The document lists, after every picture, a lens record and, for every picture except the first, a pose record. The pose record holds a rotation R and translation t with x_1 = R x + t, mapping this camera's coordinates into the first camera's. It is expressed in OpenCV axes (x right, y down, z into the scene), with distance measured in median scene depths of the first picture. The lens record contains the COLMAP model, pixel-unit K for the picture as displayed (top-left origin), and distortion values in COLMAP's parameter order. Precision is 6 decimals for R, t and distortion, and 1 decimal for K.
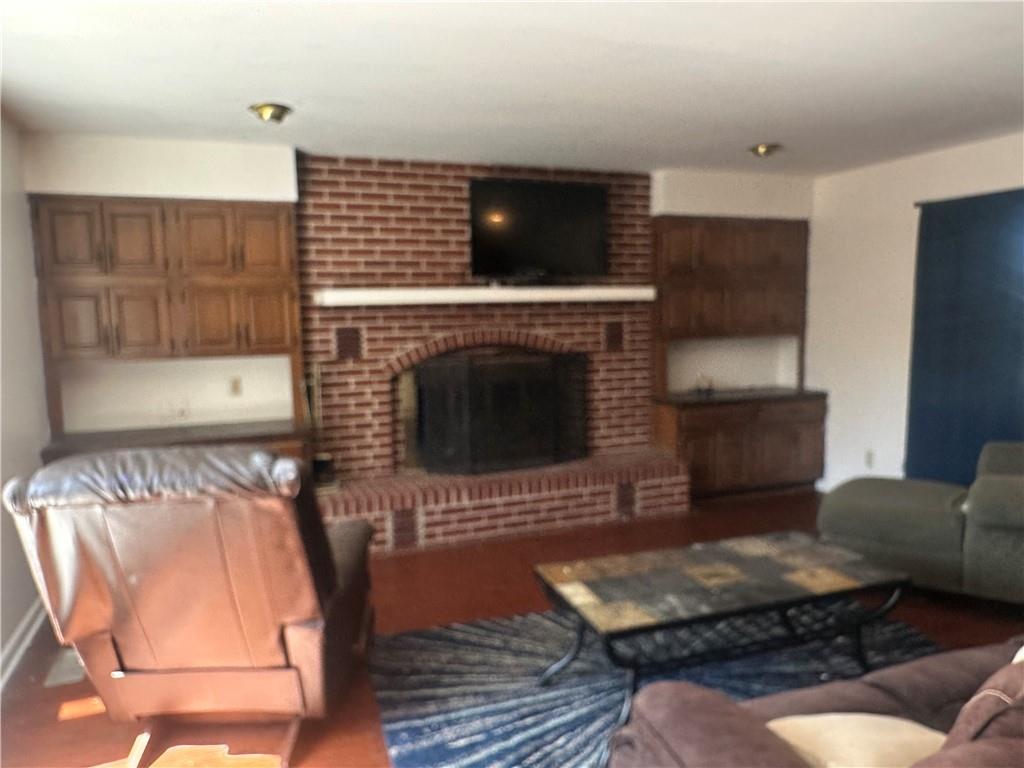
lens RADIAL K [[720.0, 0, 492.8], [0, 720.0, 386.5], [0, 0, 1]] dist [0.032483, -0.039619]
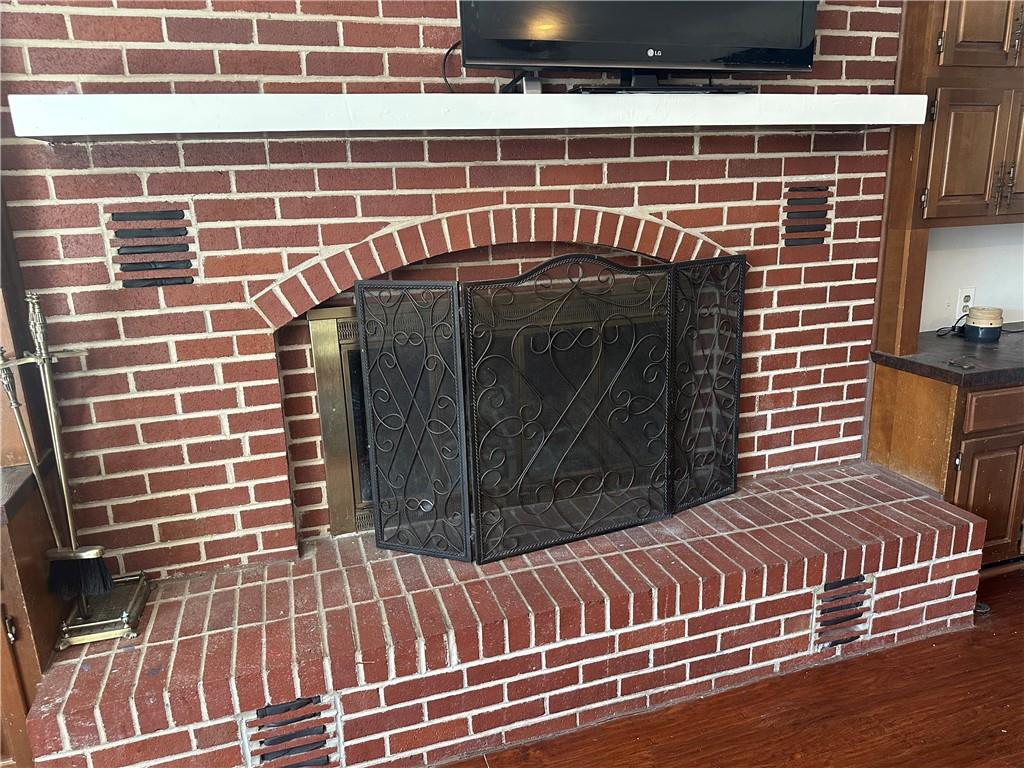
lens RADIAL K [[720.0, 0, 510.7], [0, 720.0, 383.5], [0, 0, 1]] dist [0.032483, -0.039619]
pose [[0.998785, -0.002663, -0.049200, 0.011686], [0.010065, 0.988510, 0.150821, -0.044940], [0.048233, -0.151133, 0.987336, 0.613672]]
